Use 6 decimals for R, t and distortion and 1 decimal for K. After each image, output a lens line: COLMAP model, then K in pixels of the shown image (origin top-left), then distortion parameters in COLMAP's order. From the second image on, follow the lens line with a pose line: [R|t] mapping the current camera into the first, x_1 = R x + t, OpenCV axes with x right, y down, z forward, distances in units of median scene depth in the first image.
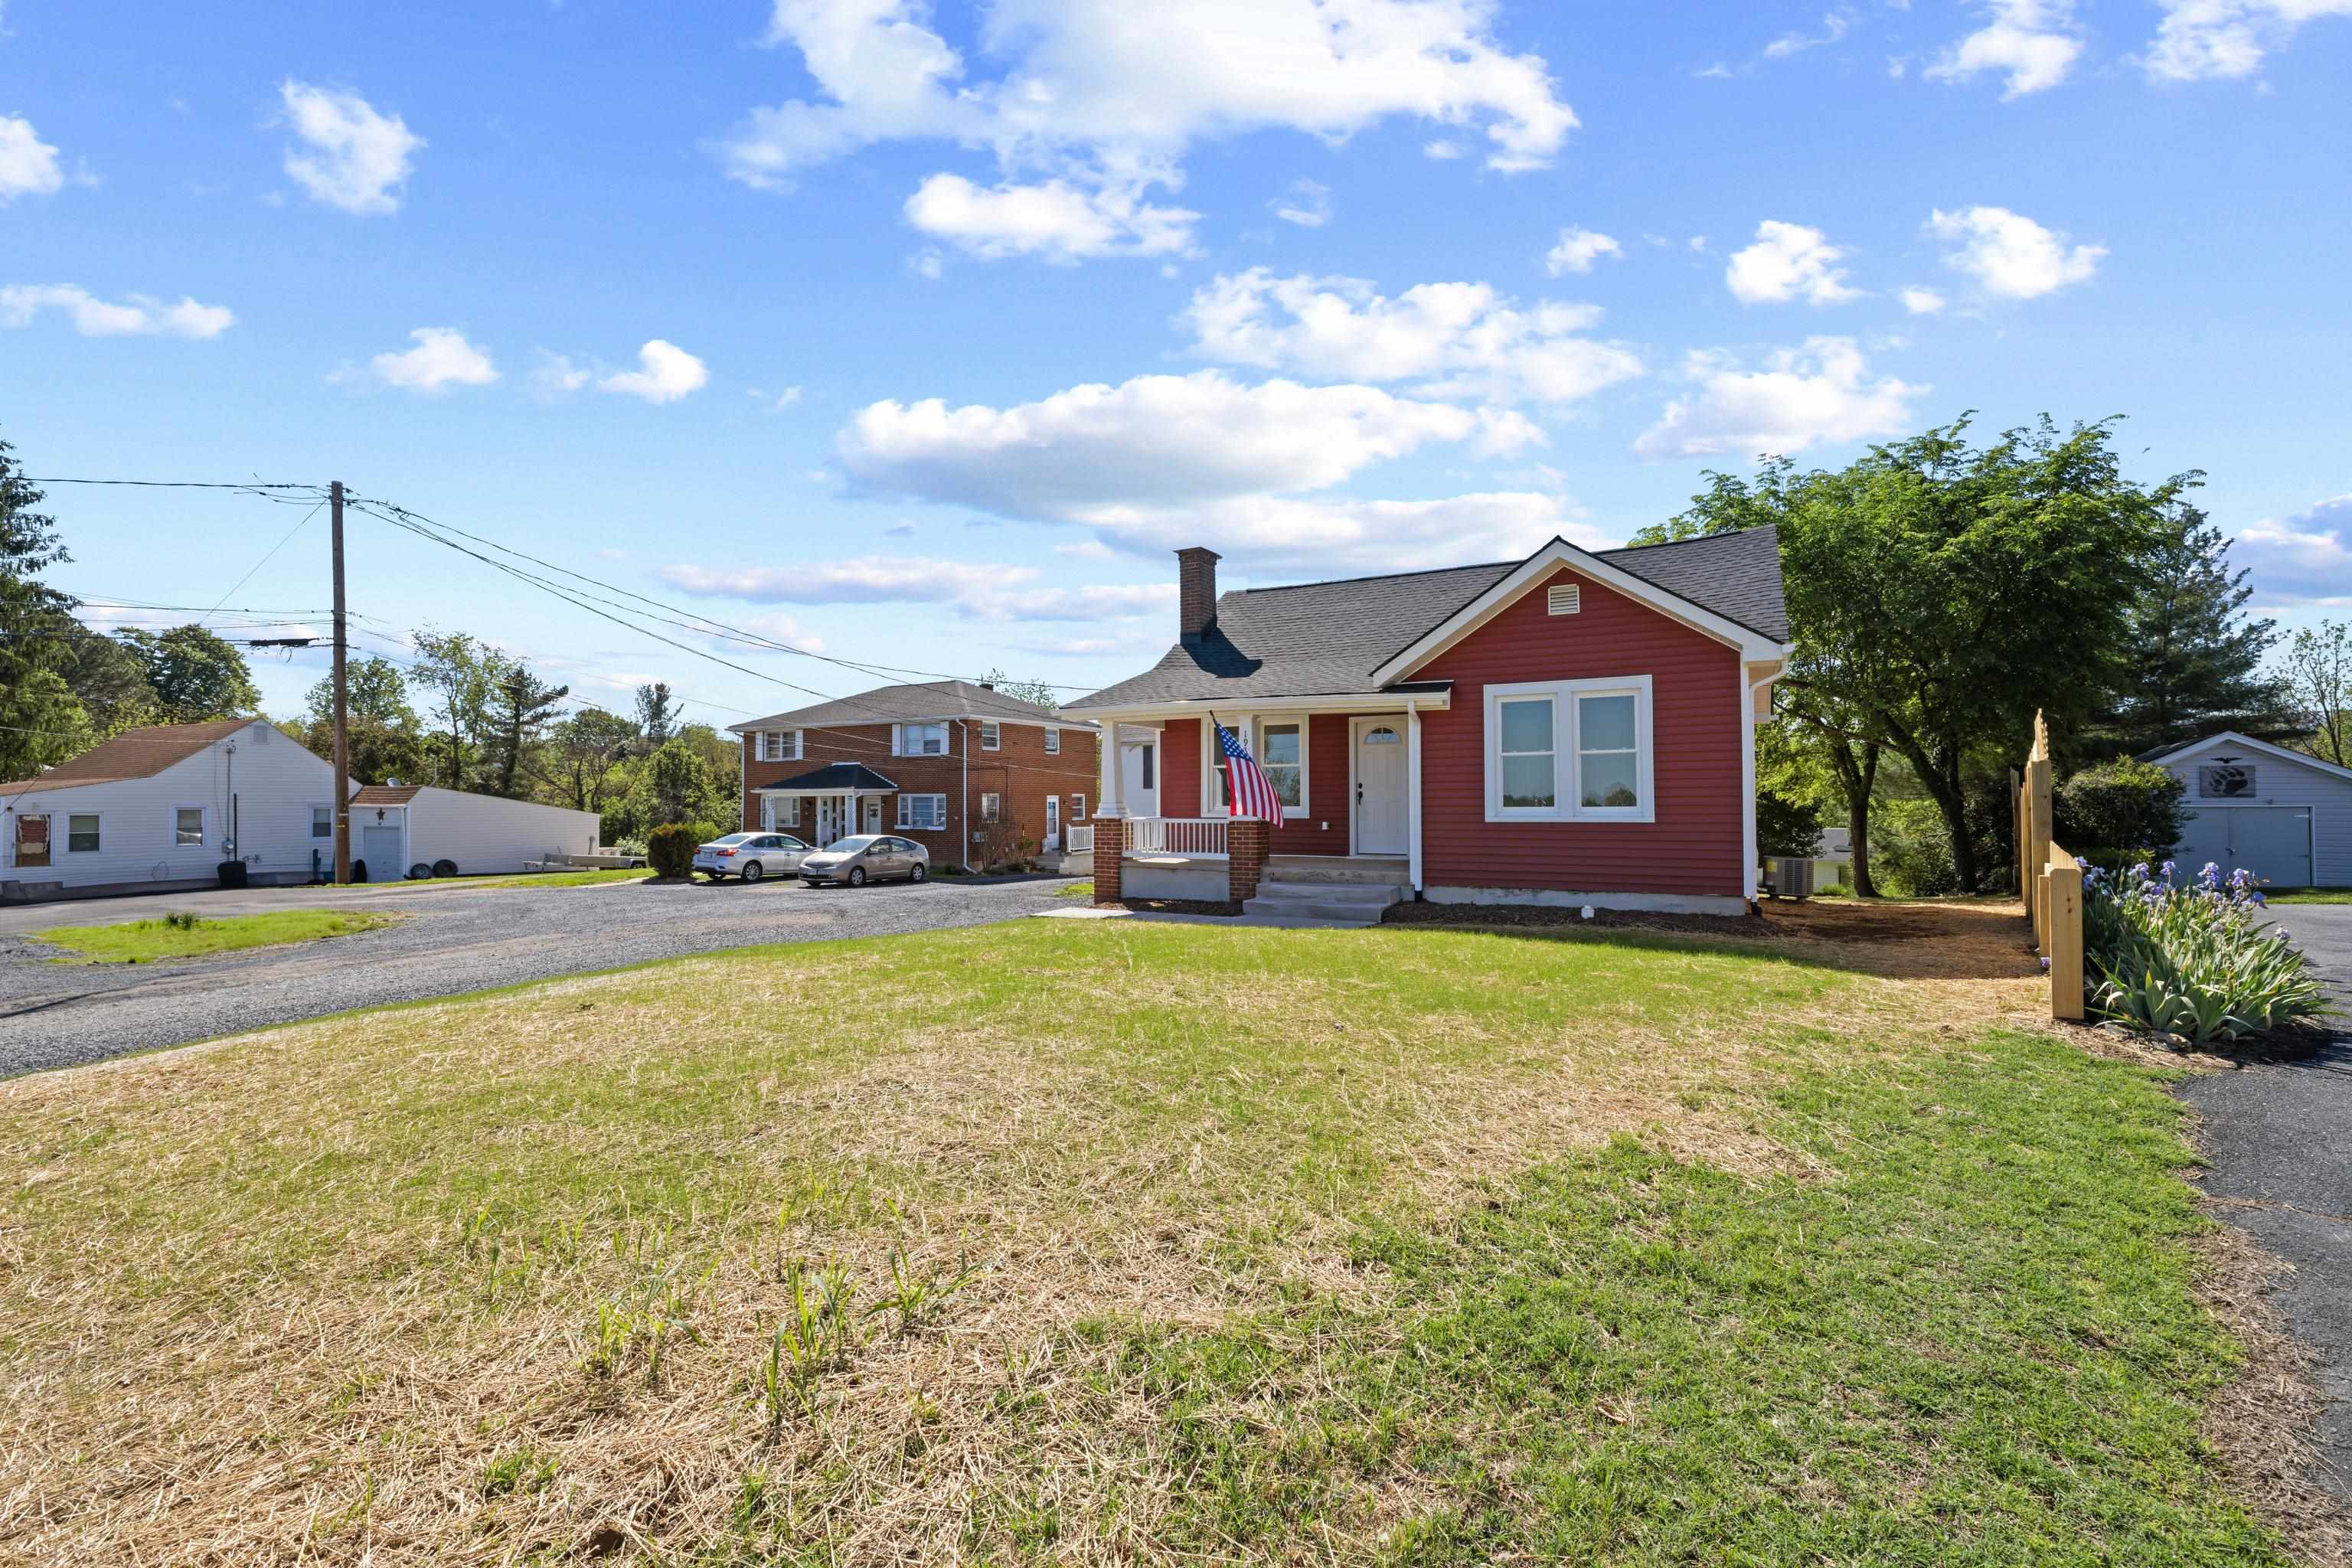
lens RADIAL K [[999.3, 0, 1176.0], [0, 999.3, 784.0], [0, 0, 1]] dist [0.000928, 0.000154]
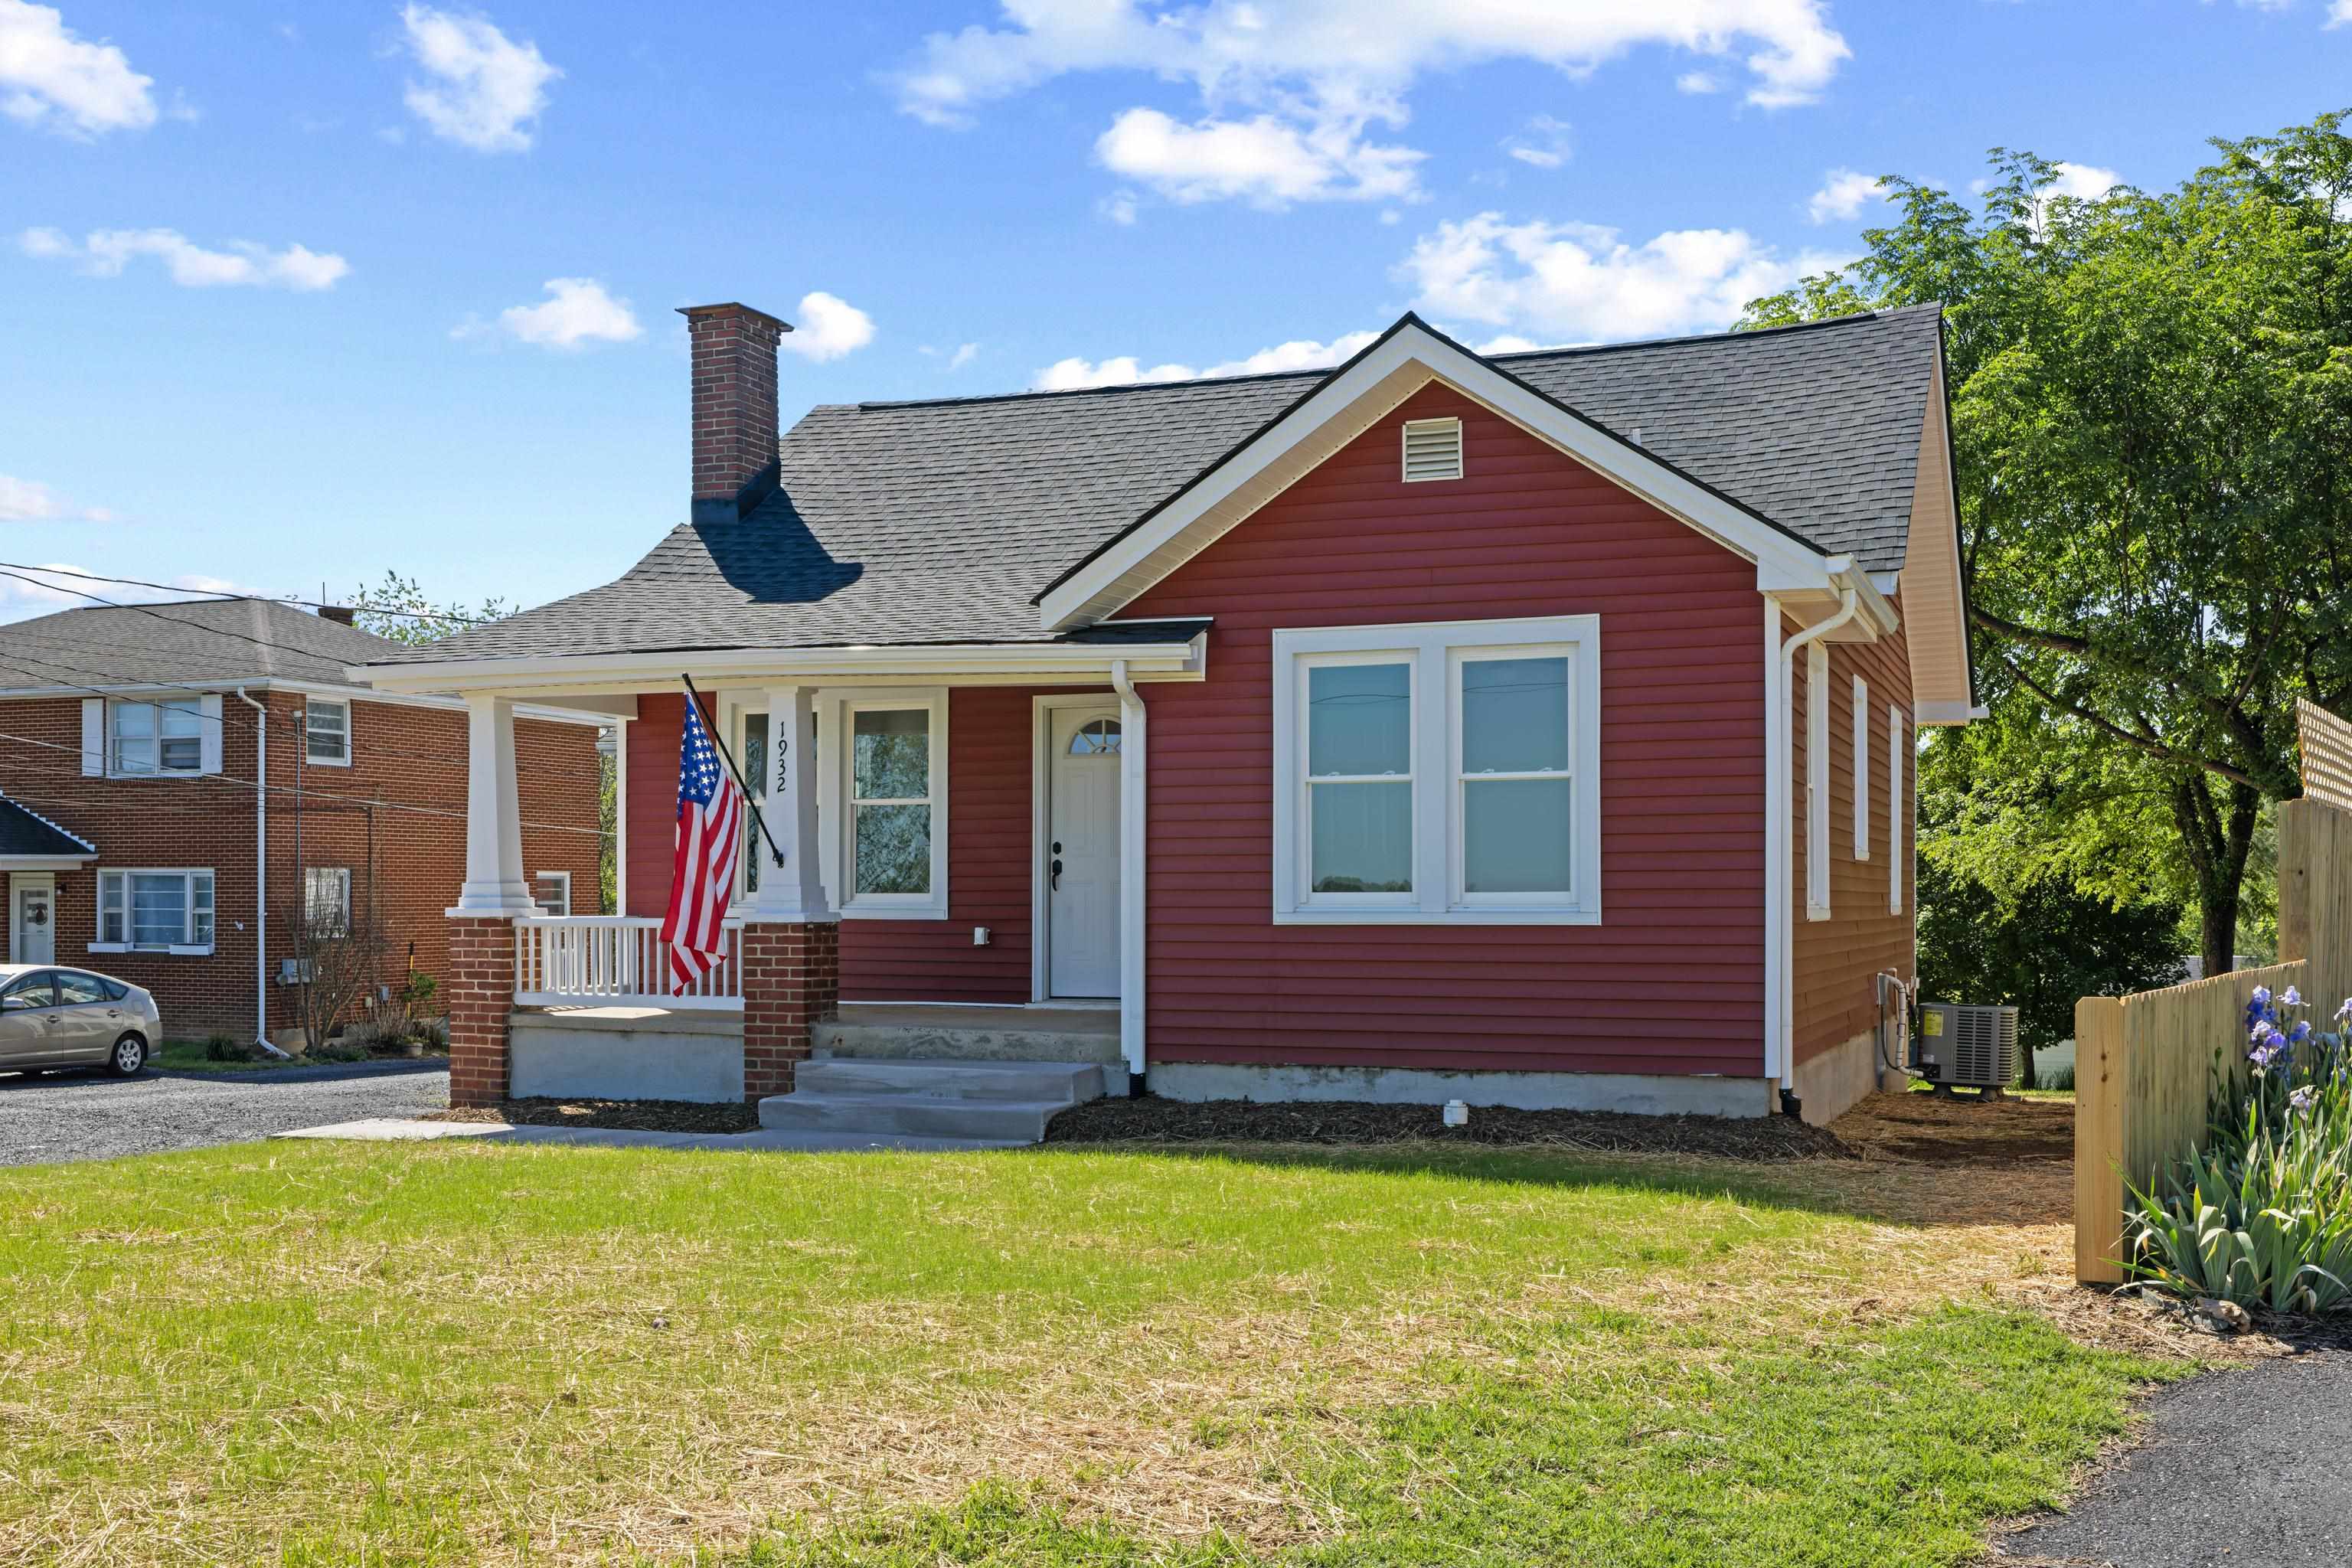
lens RADIAL K [[2342.8, 0, 1182.5], [0, 2342.8, 909.6], [0, 0, 1]] dist [-0.000619, -0.003110]
pose [[0.991353, 0.004476, 0.131143, 0.099913], [-0.007432, 0.999729, 0.022058, 0.005837], [-0.131009, -0.022842, 0.991118, -0.059987]]
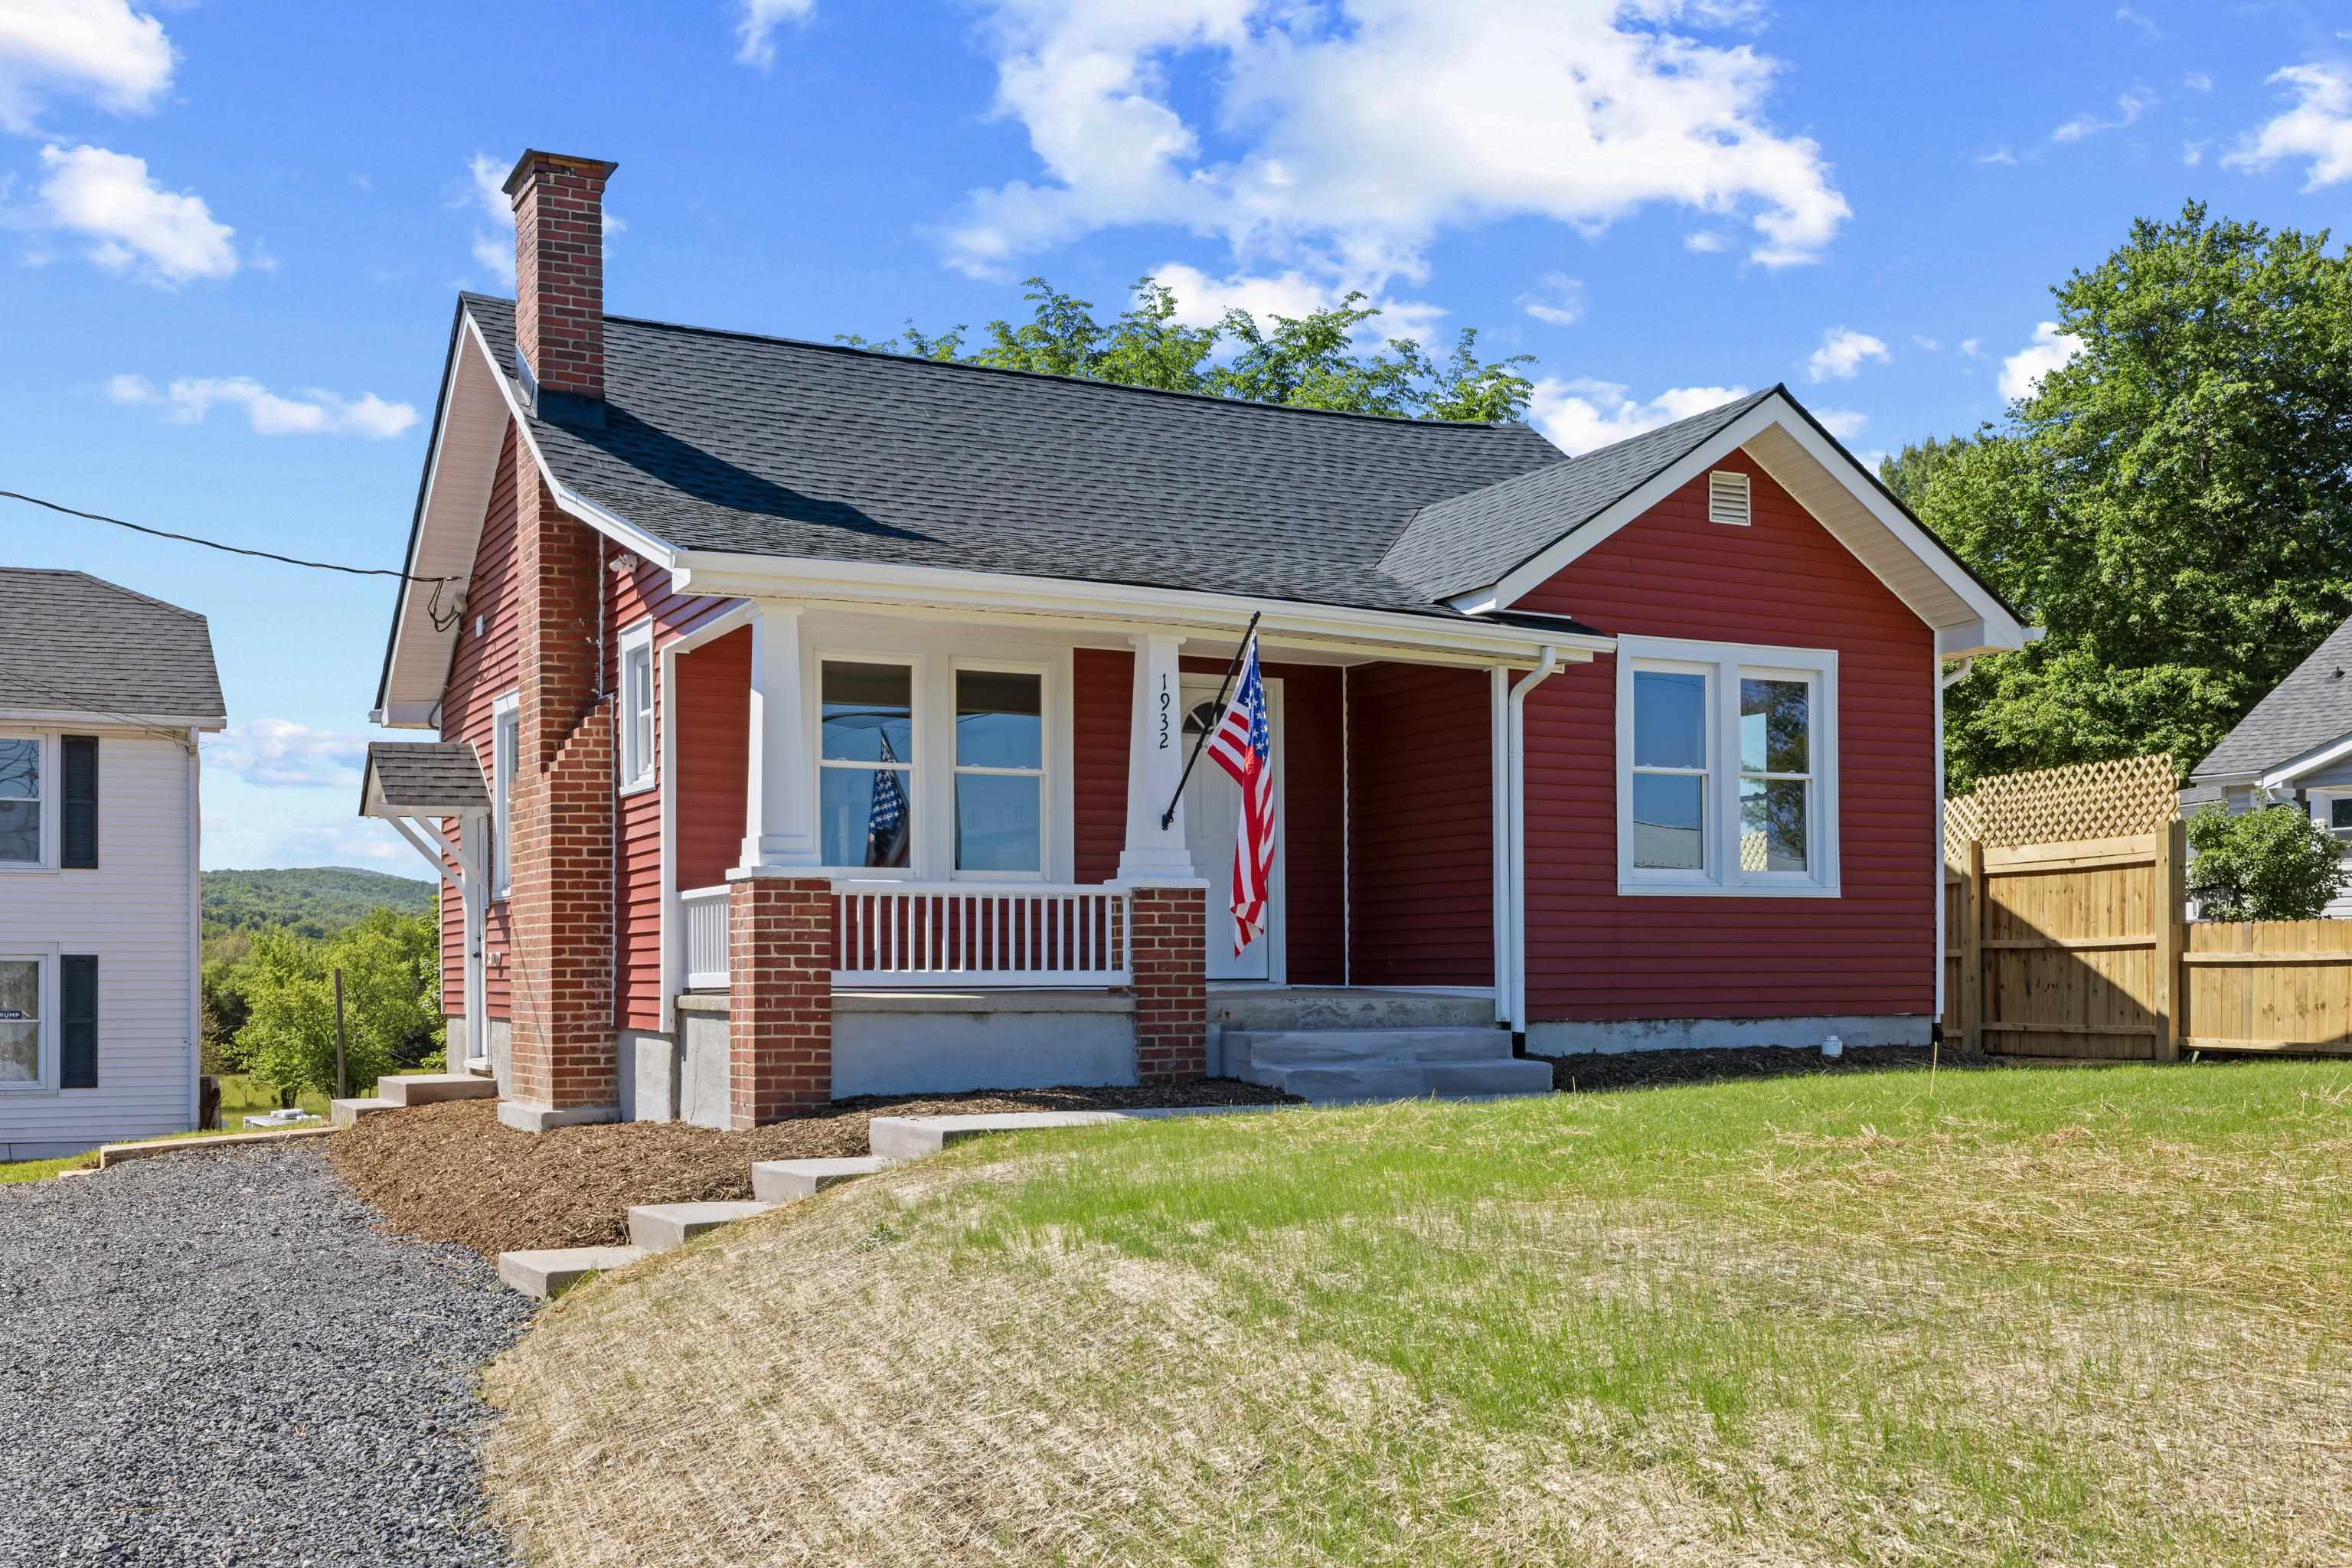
lens RADIAL K [[2352.1, 0, 1183.4], [0, 2352.1, 972.2], [0, 0, 1]] dist [0.004438, -0.011505]
pose [[0.545070, 0.005201, 0.838374, -0.681037], [-0.011880, 0.999928, 0.001520, 0.063480], [-0.838306, -0.010788, 0.545093, 0.416083]]
